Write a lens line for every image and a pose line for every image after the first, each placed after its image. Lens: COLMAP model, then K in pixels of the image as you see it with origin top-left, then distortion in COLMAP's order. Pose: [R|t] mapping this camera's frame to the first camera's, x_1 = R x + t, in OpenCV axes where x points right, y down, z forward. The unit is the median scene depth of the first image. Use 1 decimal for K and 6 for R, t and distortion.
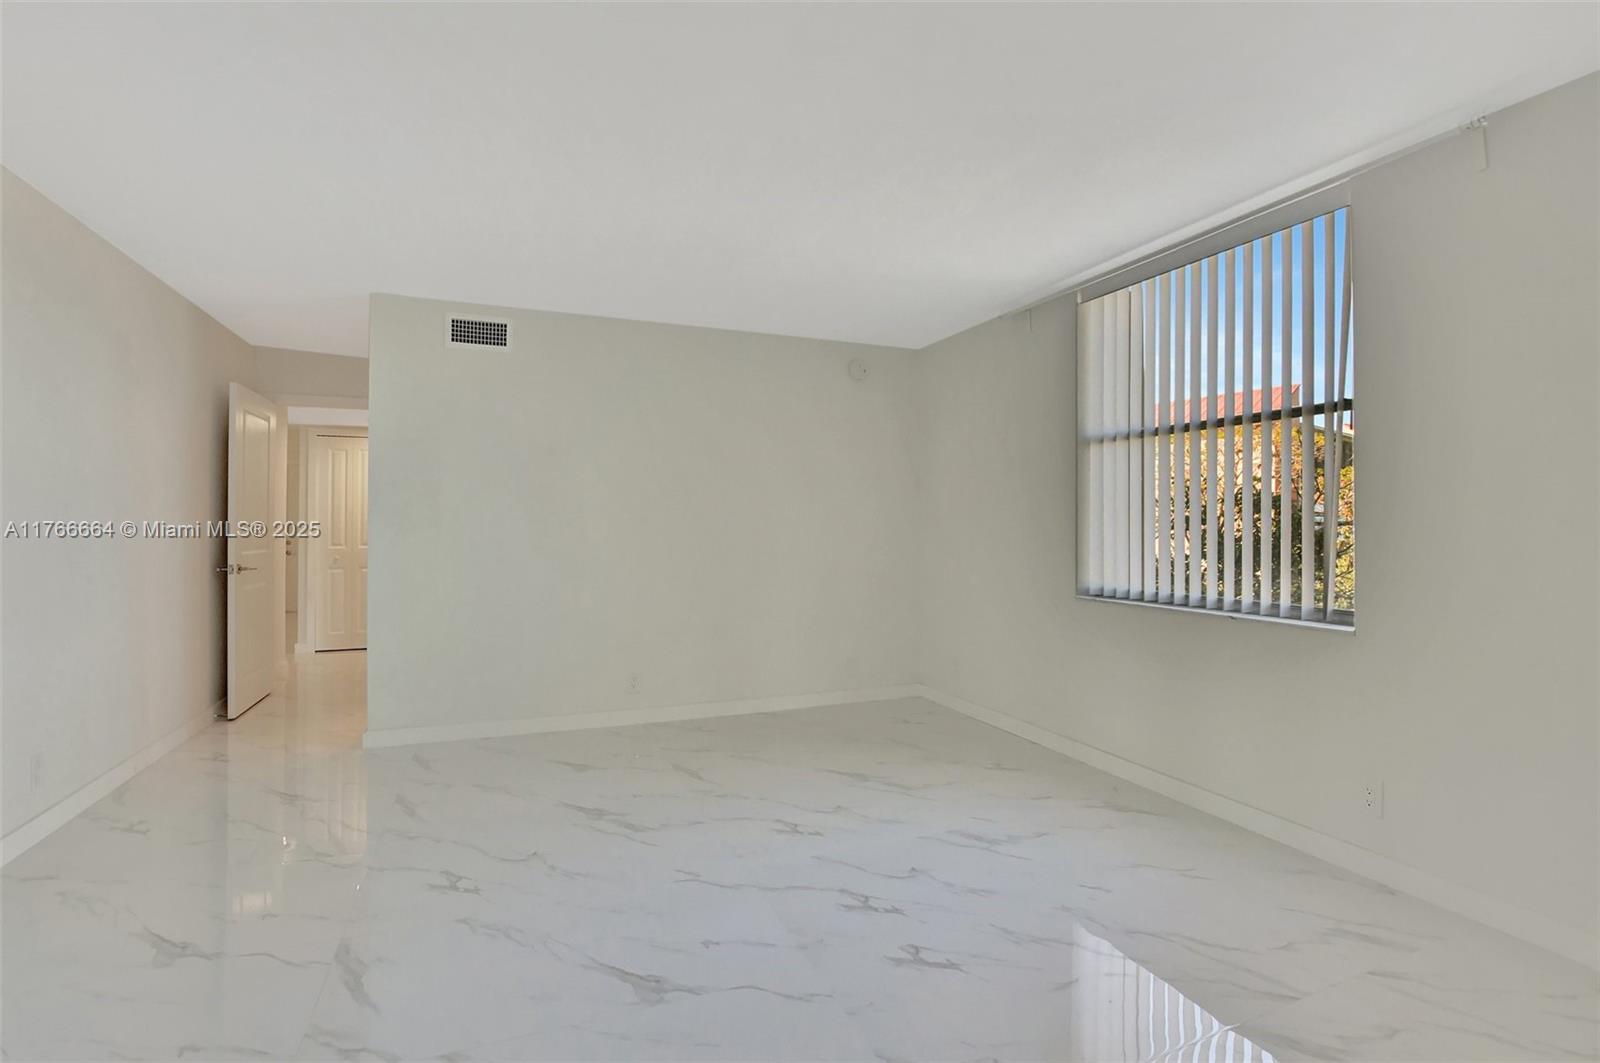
lens RADIAL K [[719.2, 0, 795.5], [0, 719.2, 520.6], [0, 0, 1]] dist [-0.012720, -0.000185]
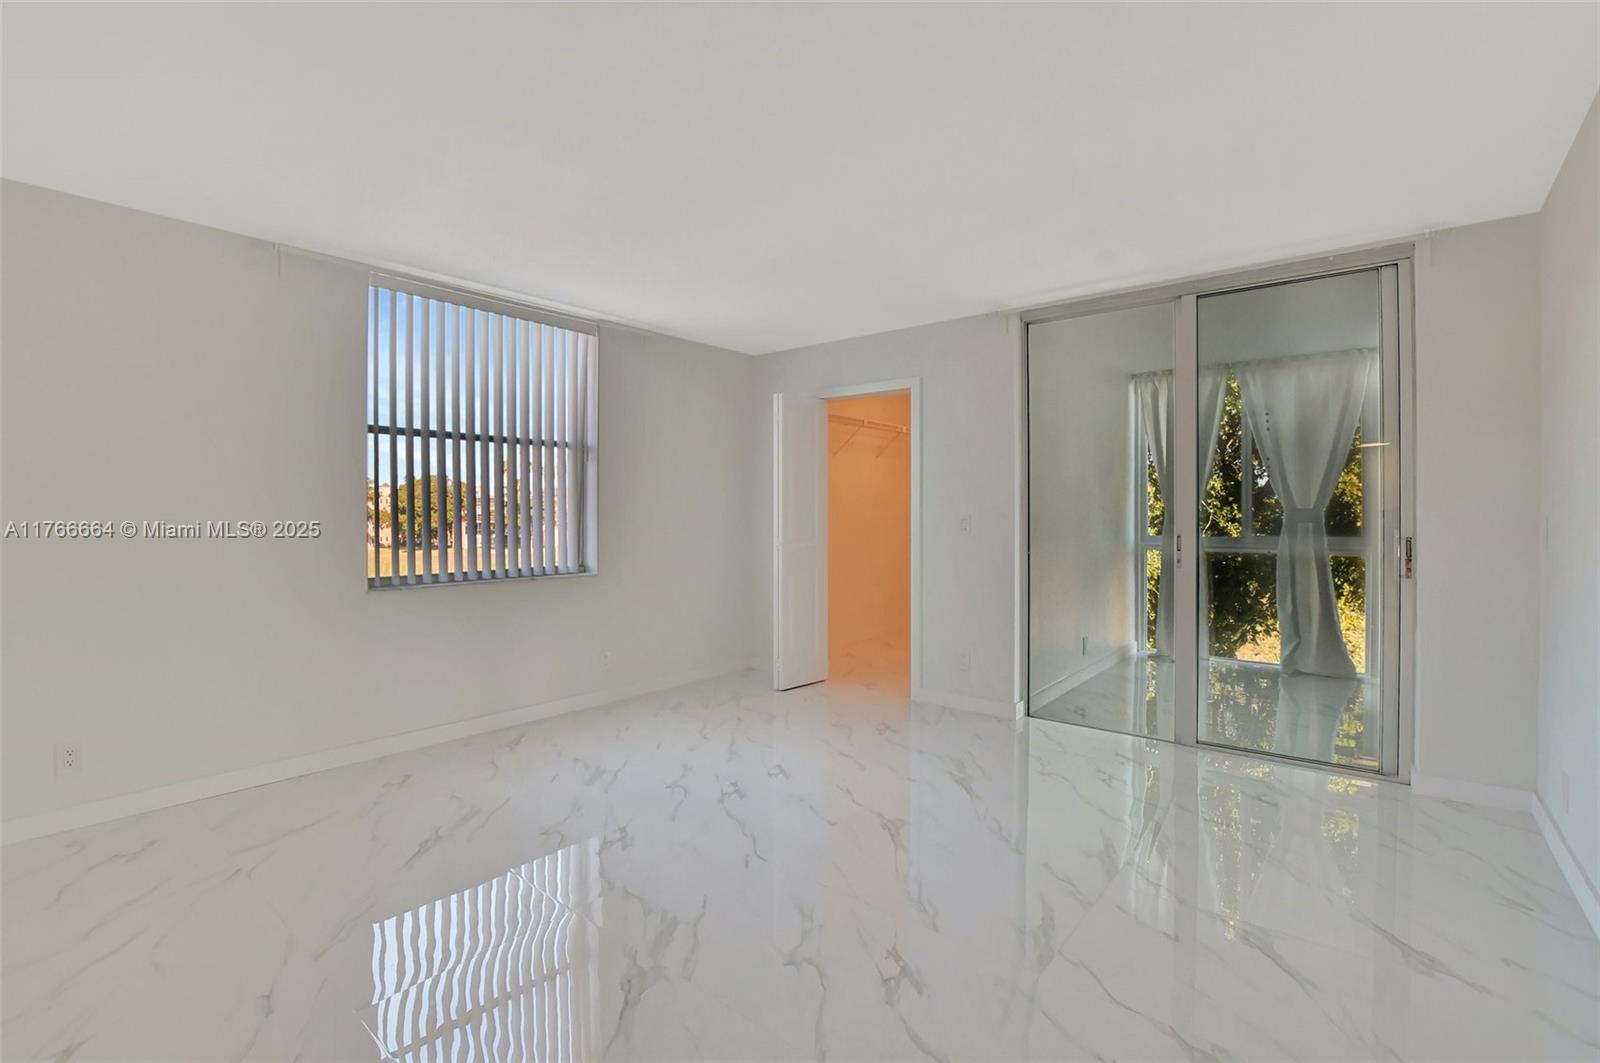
lens RADIAL K [[719.2, 0, 795.5], [0, 719.2, 520.6], [0, 0, 1]] dist [-0.012720, -0.000185]
pose [[-0.469940, -0.007607, 0.882666, -1.073907], [-0.003786, 0.999971, 0.006603, 0.005640], [-0.882690, -0.000239, -0.469955, 1.418873]]
